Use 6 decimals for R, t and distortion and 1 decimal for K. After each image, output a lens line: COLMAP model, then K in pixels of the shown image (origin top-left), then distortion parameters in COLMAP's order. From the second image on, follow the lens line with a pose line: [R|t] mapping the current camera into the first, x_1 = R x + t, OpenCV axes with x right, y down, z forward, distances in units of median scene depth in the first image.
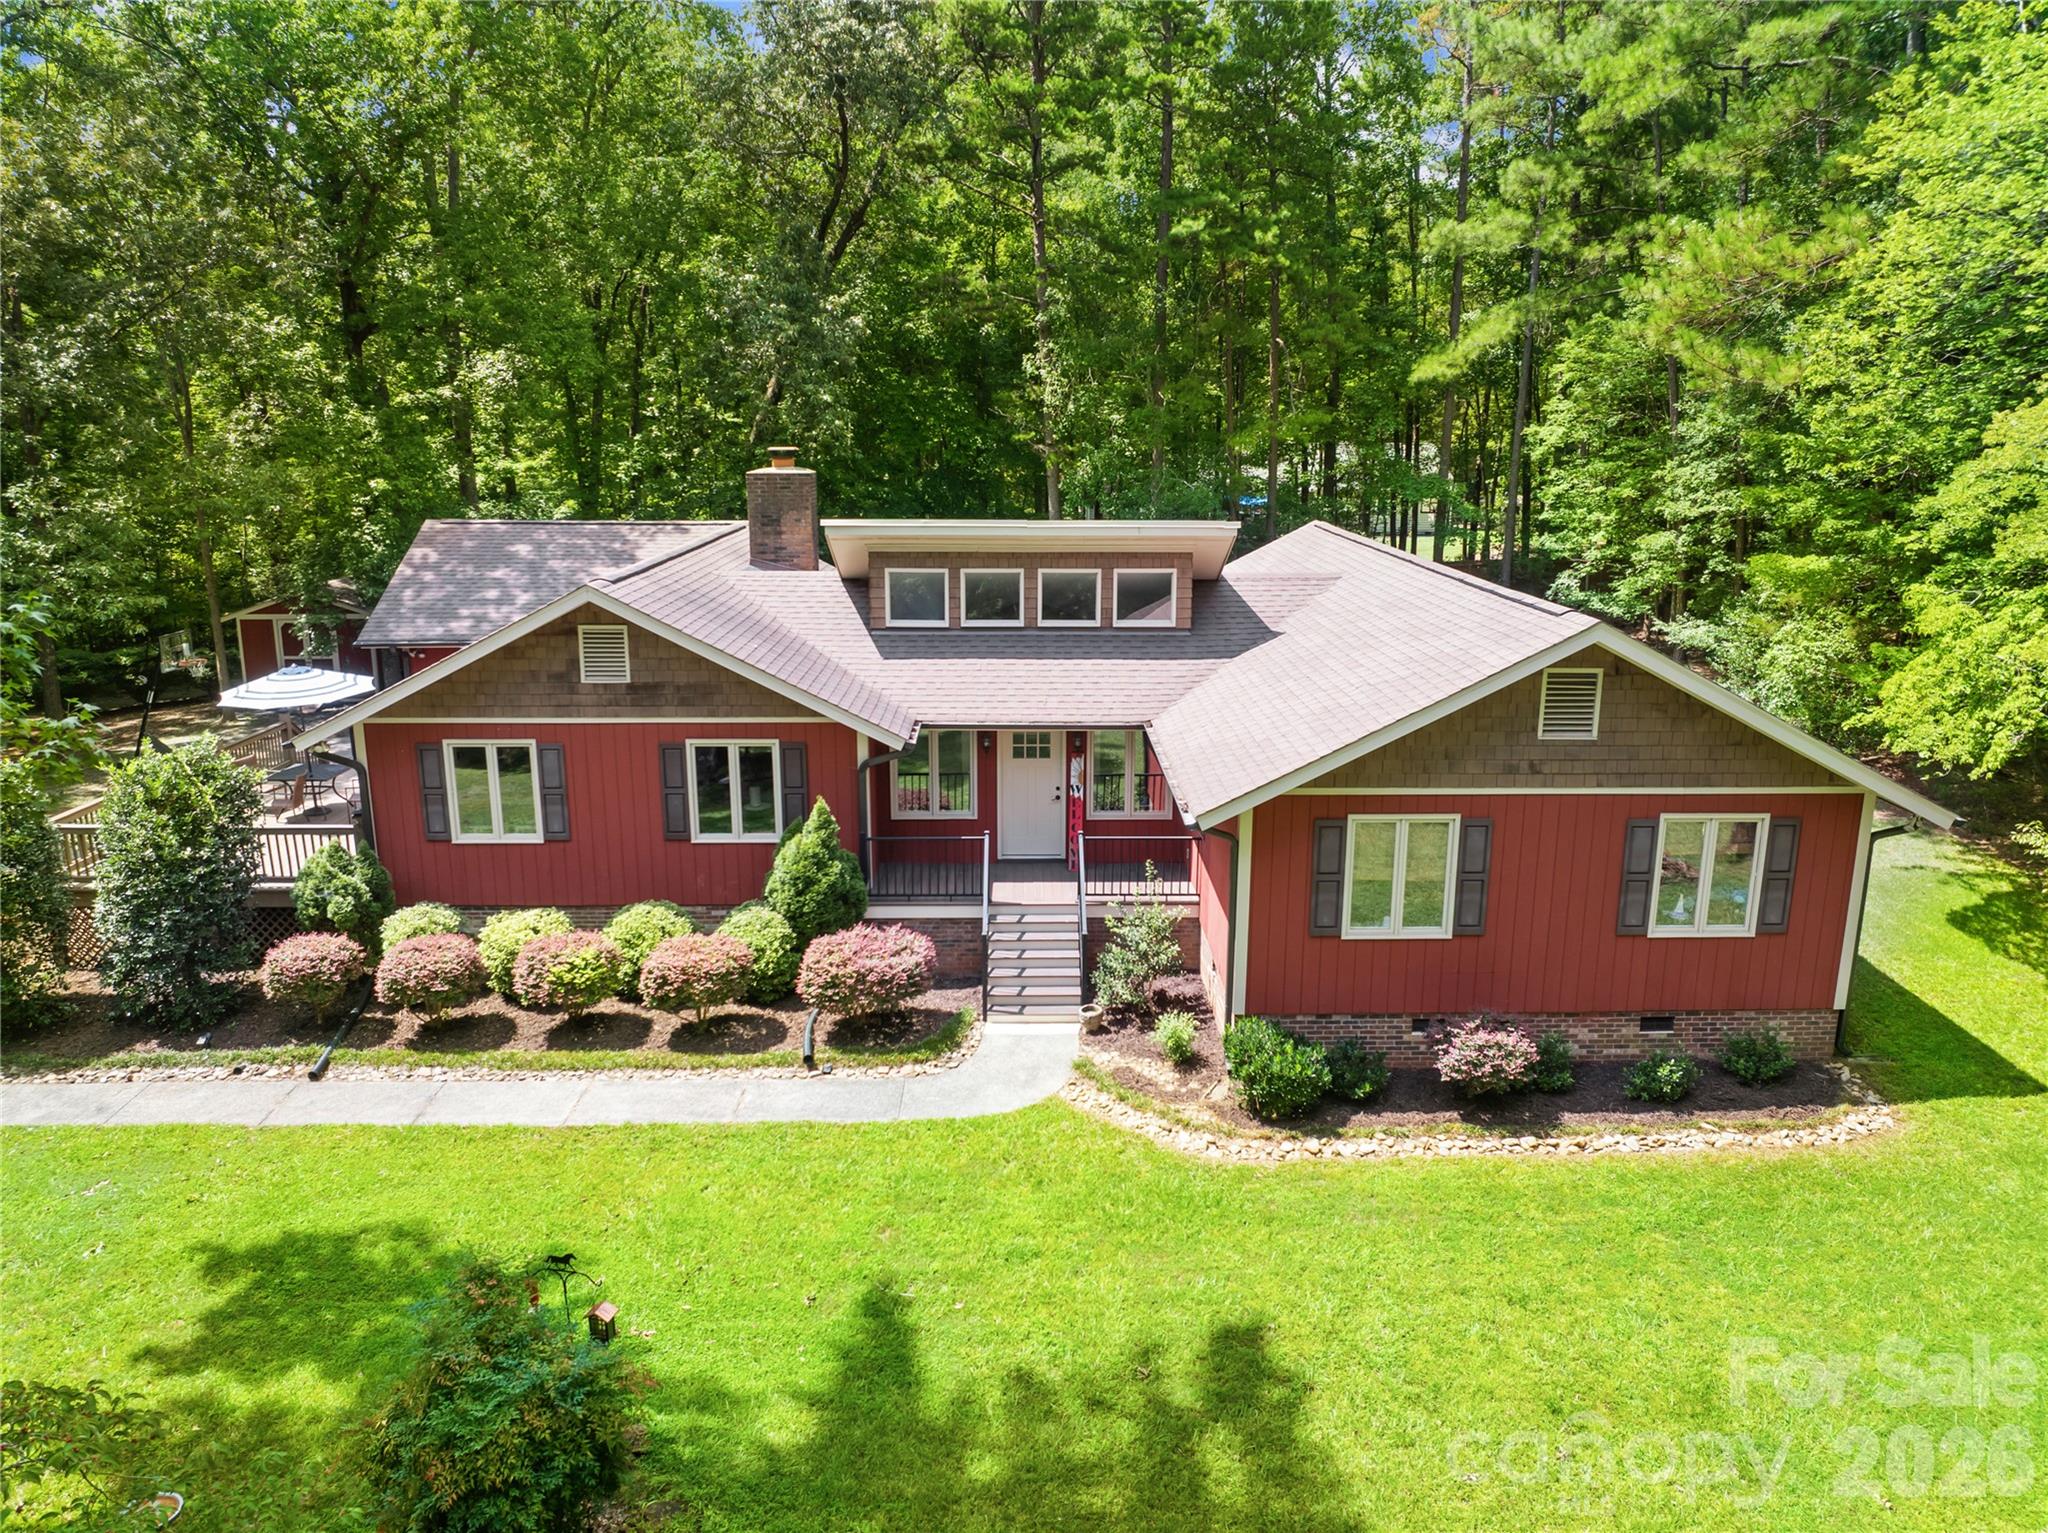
lens RADIAL K [[1433.3, 0, 1019.9], [0, 1433.3, 763.7], [0, 0, 1]] dist [-0.049921, -0.000760]
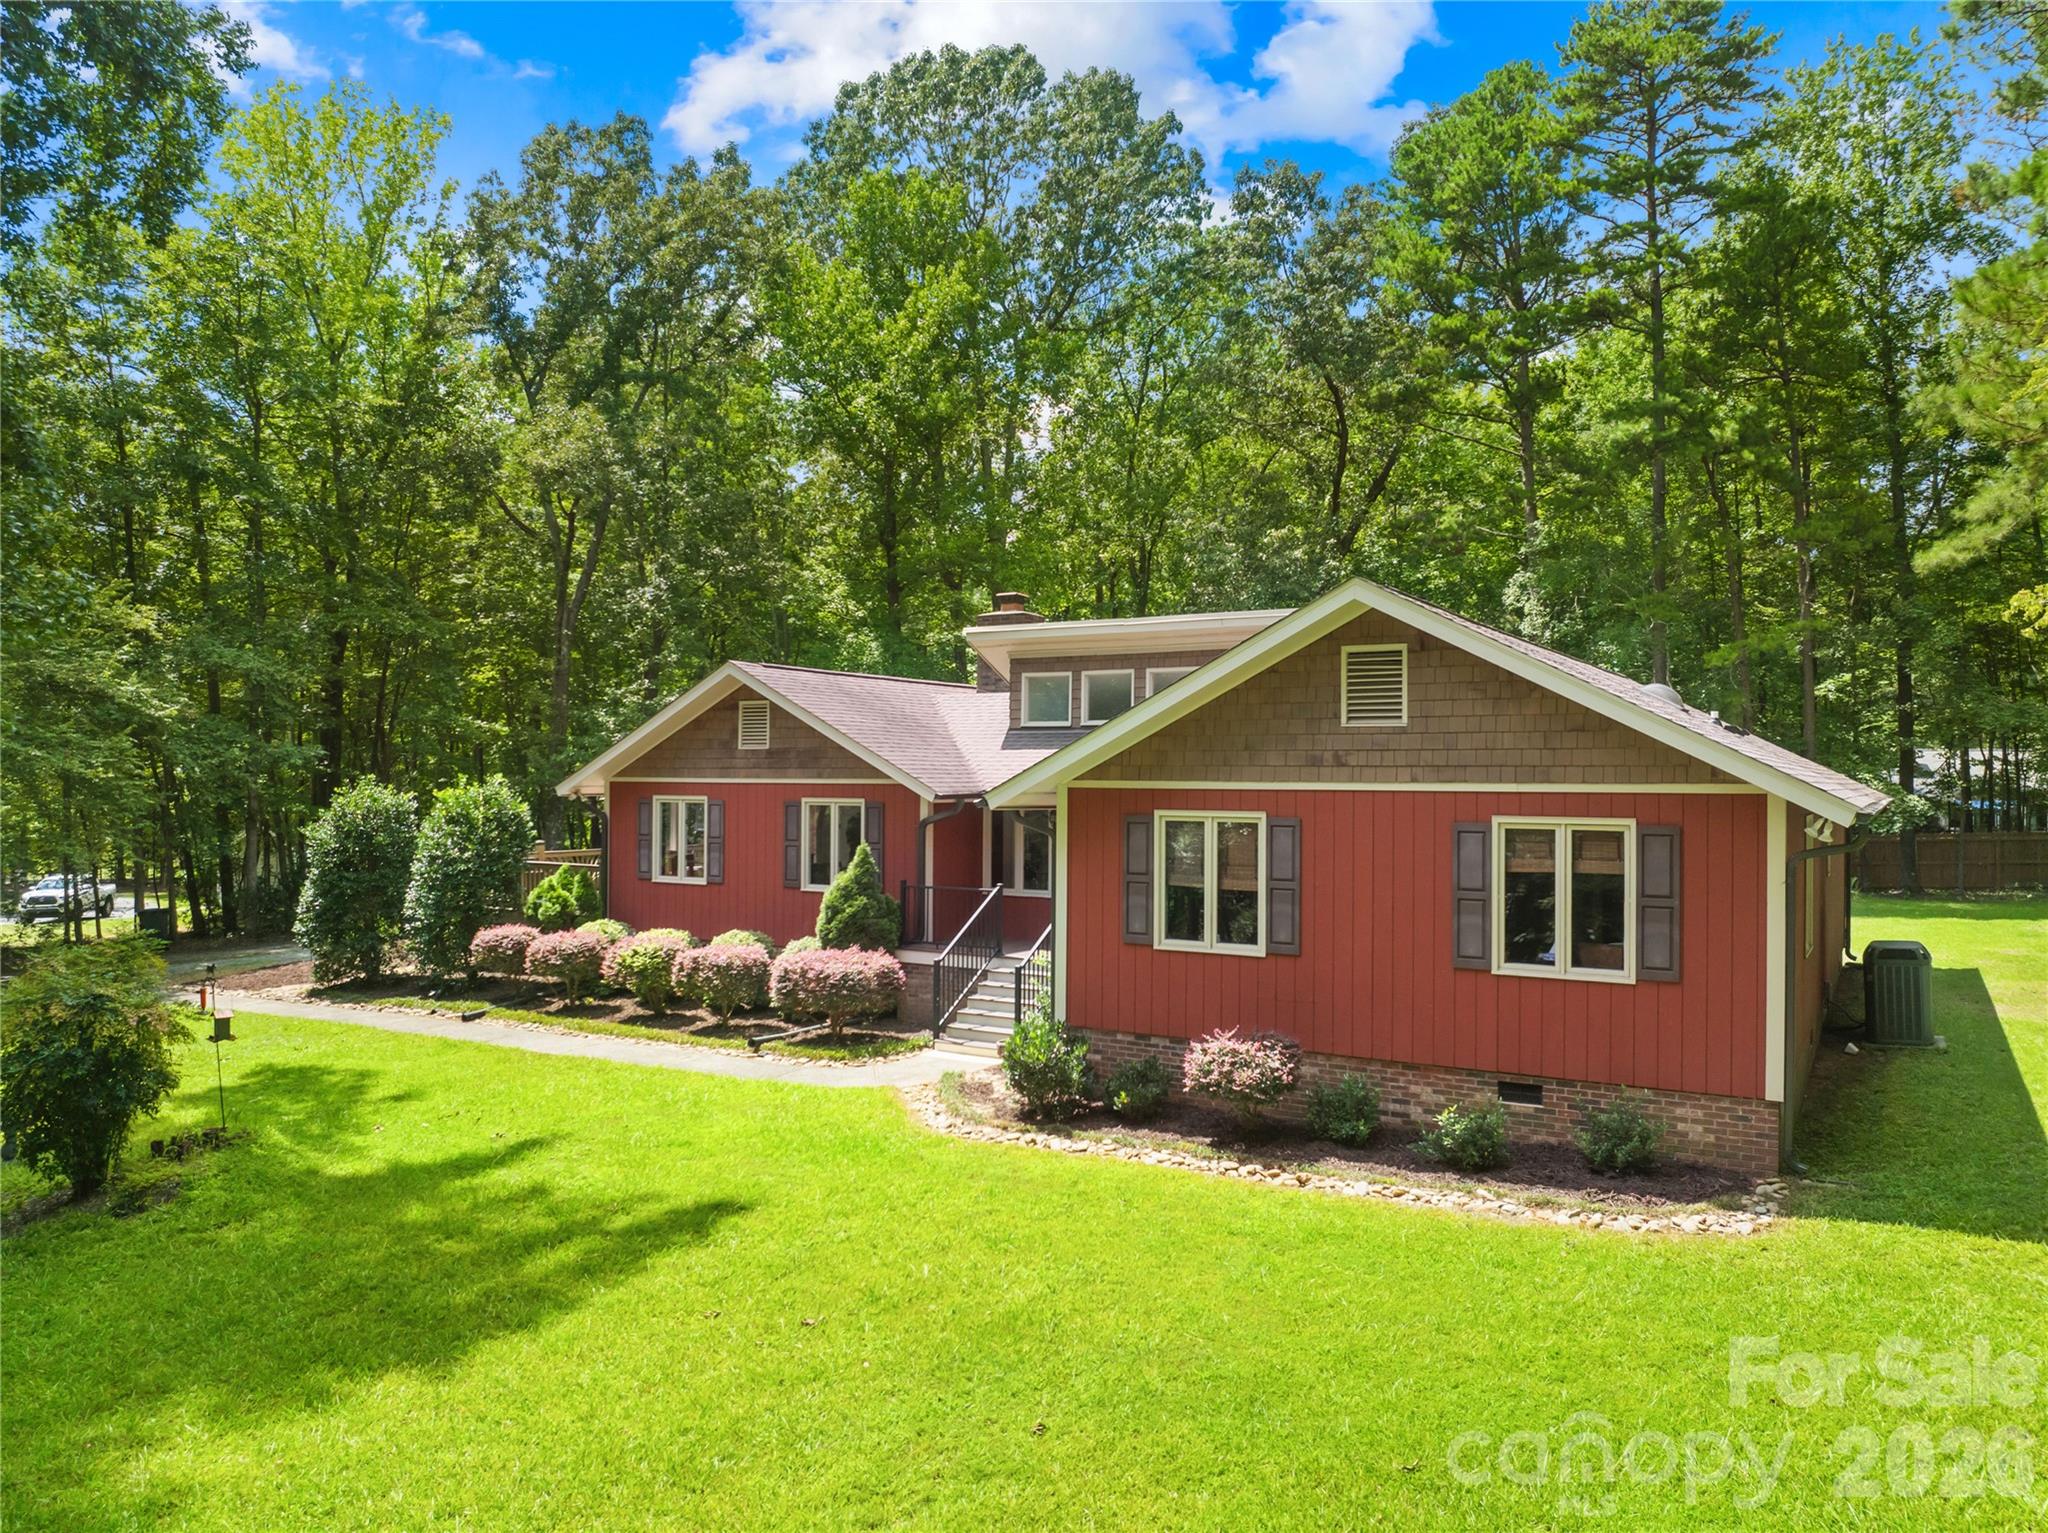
lens RADIAL K [[1433.3, 0, 1025.4], [0, 1433.3, 762.3], [0, 0, 1]] dist [-0.049921, -0.000760]
pose [[0.843687, -0.001750, -0.536833, 0.654751], [-0.133722, 0.967789, -0.213312, 0.215028], [0.519914, 0.251755, 0.816277, 0.161776]]
